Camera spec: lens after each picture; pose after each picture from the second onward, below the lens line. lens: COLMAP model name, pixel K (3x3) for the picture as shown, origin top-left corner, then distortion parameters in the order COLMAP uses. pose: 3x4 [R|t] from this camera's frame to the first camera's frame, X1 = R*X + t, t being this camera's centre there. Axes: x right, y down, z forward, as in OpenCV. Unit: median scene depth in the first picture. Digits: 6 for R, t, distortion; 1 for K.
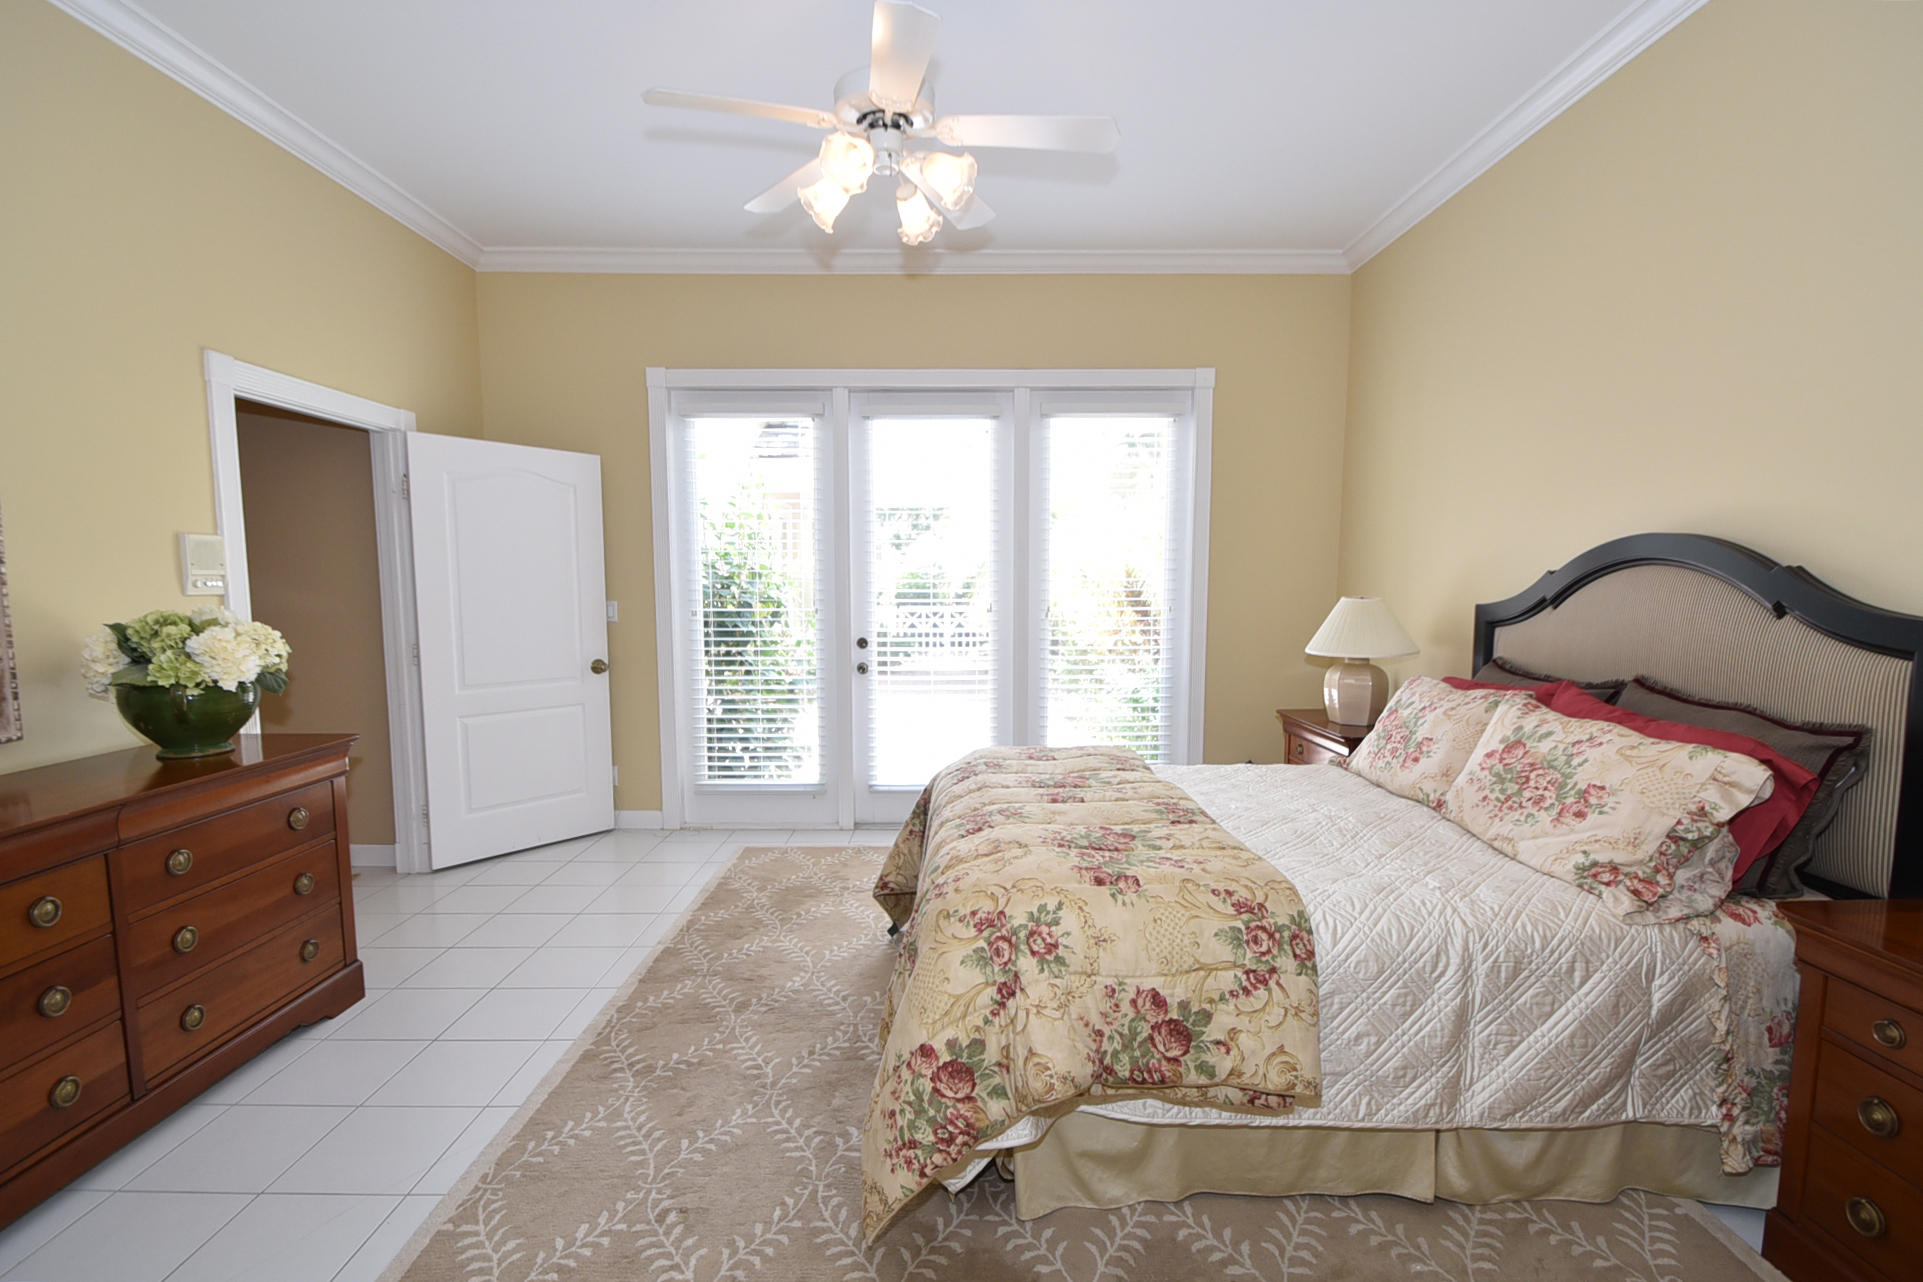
lens RADIAL K [[894.9, 0, 954.6], [0, 894.9, 663.6], [0, 0, 1]] dist [0.001590, 0.000162]
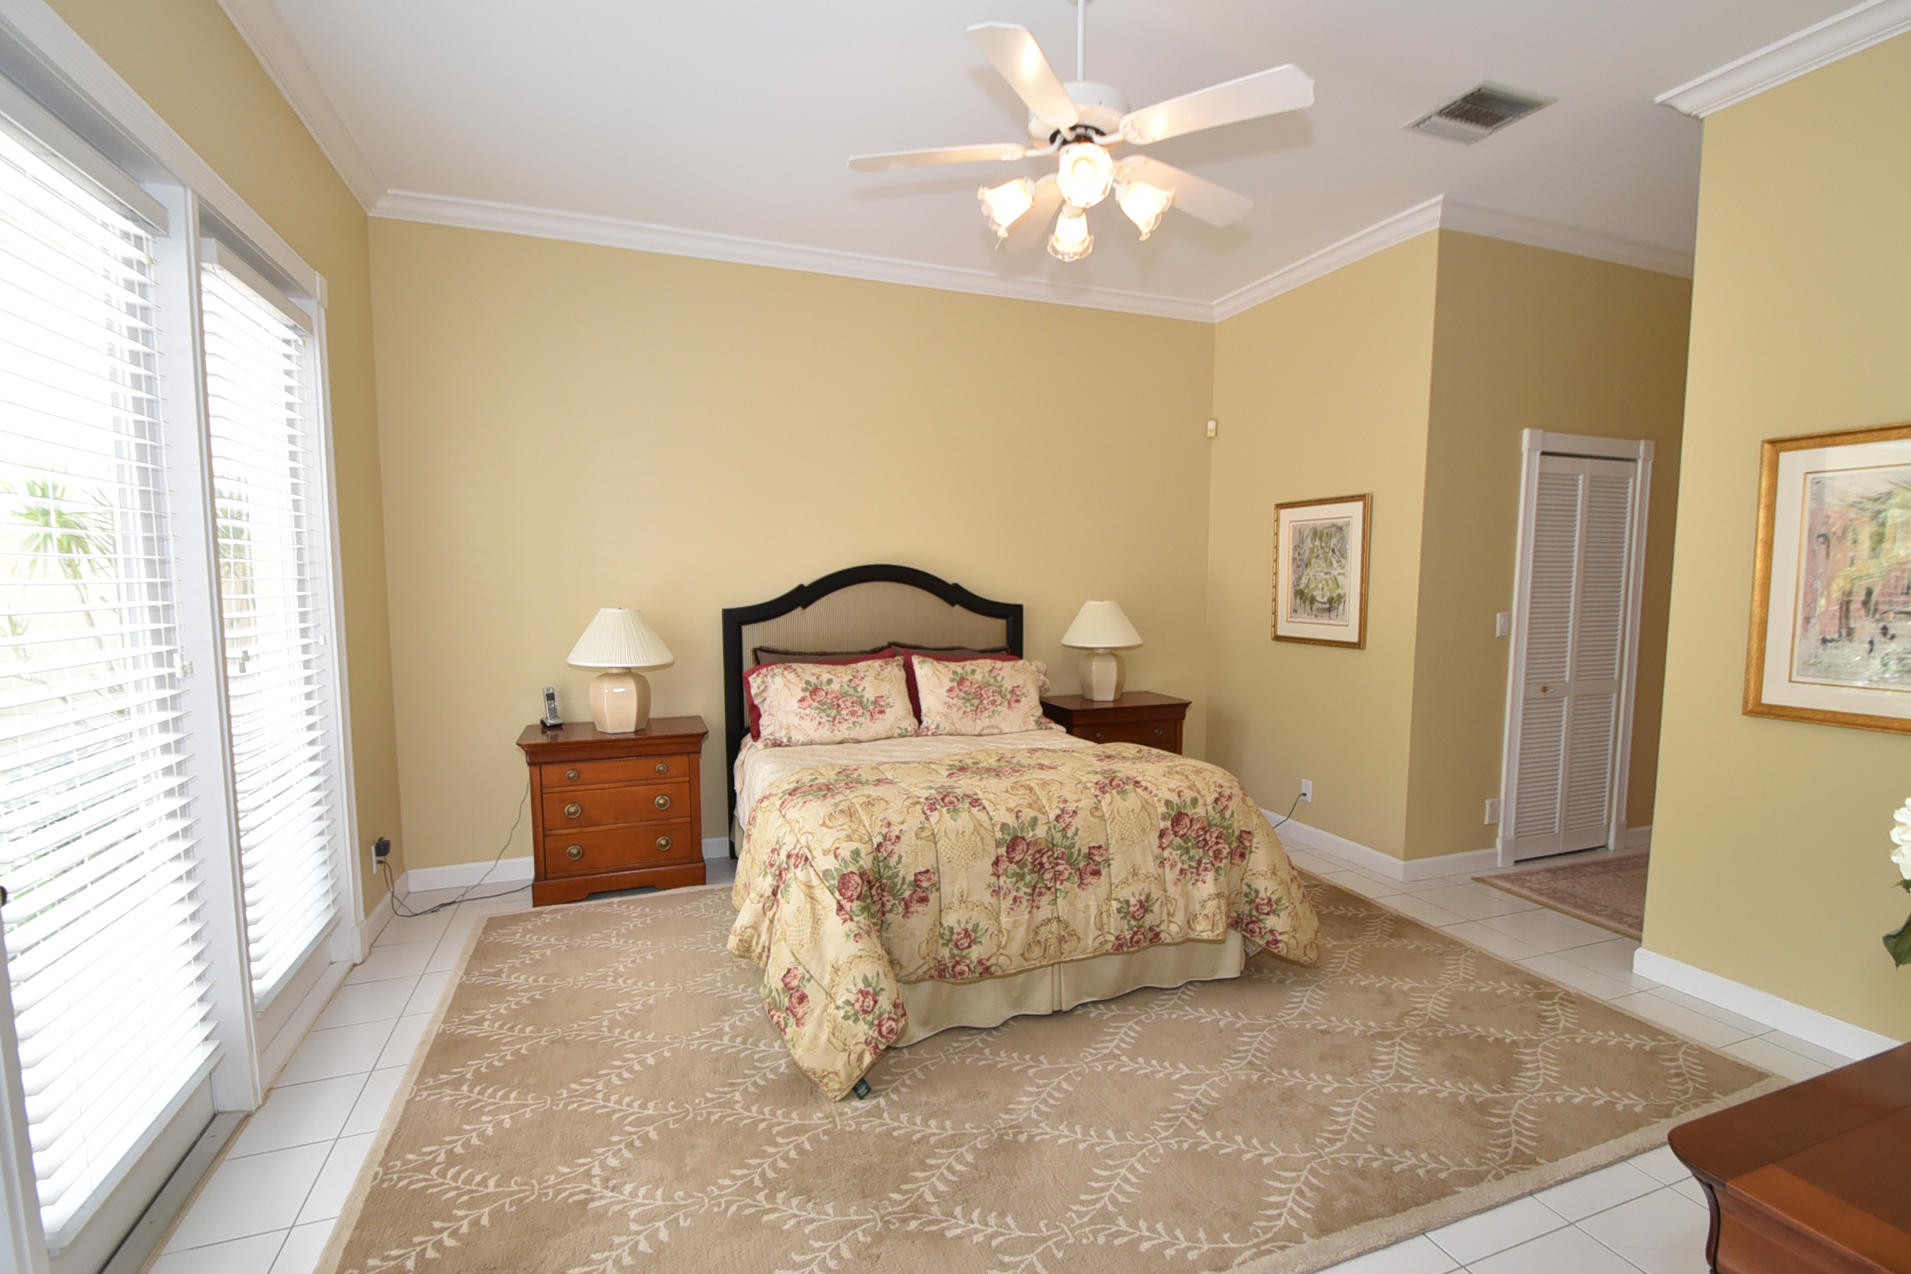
lens RADIAL K [[889.4, 0, 948.7], [0, 889.4, 659.5], [0, 0, 1]] dist [0.001590, 0.000162]
pose [[-0.357180, -0.090696, 0.929622, -1.072149], [0.084542, 0.988050, 0.128879, -0.192105], [-0.930202, 0.124625, -0.345244, 1.668456]]
